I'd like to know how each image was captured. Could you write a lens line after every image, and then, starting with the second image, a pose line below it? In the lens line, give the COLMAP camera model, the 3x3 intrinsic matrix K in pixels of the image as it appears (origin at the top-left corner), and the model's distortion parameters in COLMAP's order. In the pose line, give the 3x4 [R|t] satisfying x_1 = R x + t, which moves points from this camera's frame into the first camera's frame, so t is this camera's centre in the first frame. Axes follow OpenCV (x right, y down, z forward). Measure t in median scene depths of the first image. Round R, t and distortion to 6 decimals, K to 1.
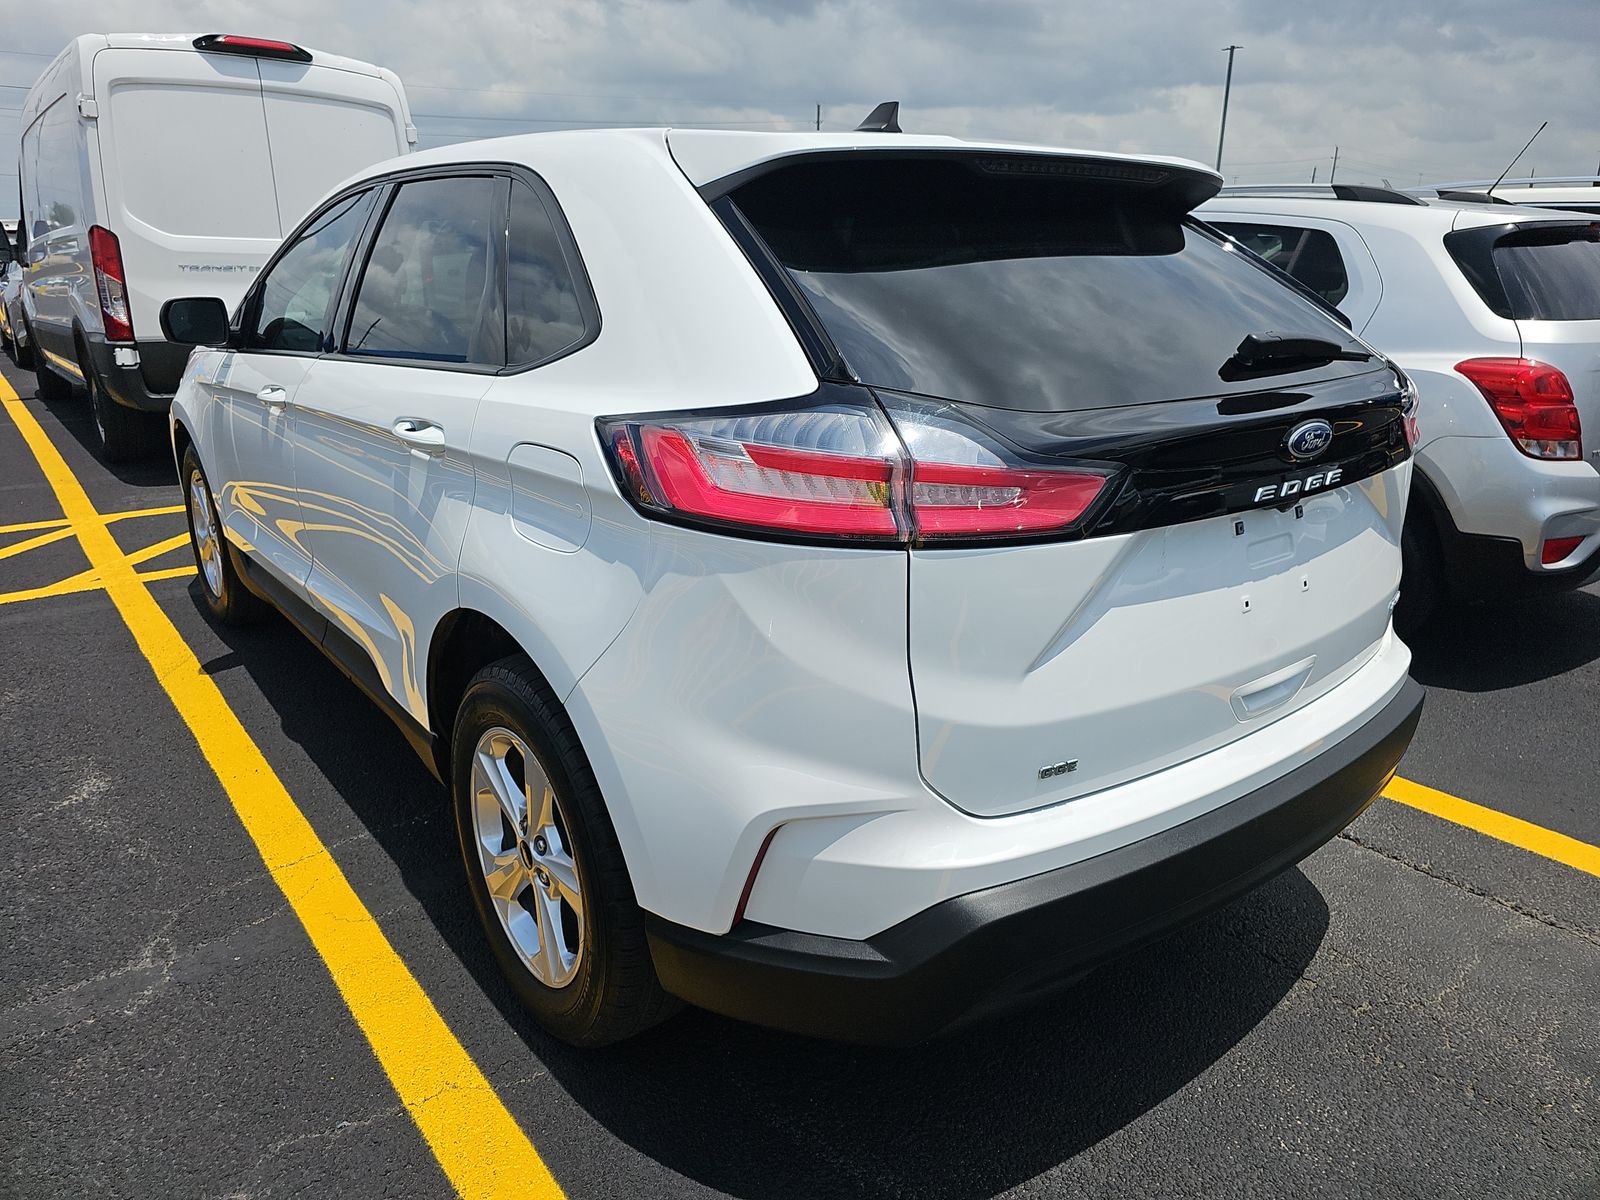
lens RADIAL K [[1076.2, 0, 787.3], [0, 1076.2, 605.0], [0, 0, 1]] dist [0.031737, -0.033091]
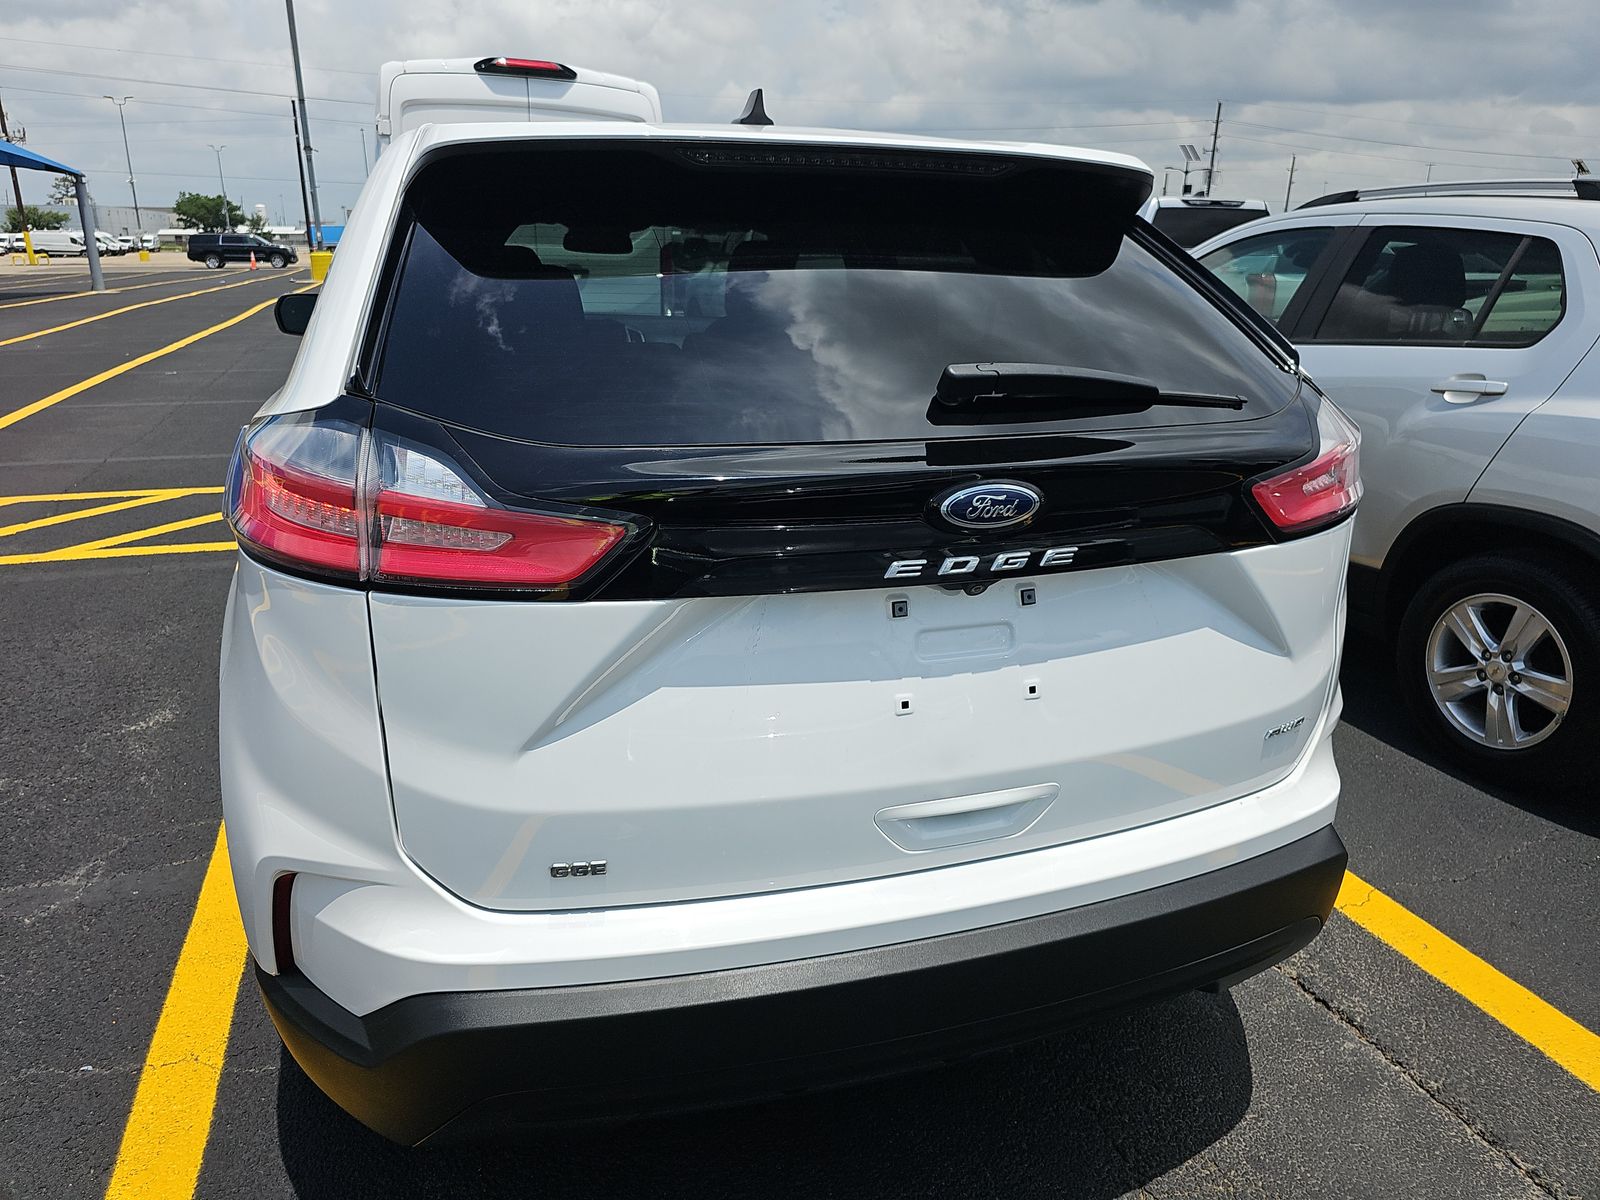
lens RADIAL K [[1073.2, 0, 800.0], [0, 1073.2, 600.0], [0, 0, 1]] dist [0.038032, -0.037716]
pose [[0.942236, 0.110711, -0.316125, 0.411669], [-0.113751, 0.993470, 0.008883, -0.052626], [0.315044, 0.027590, 0.948676, 0.158480]]
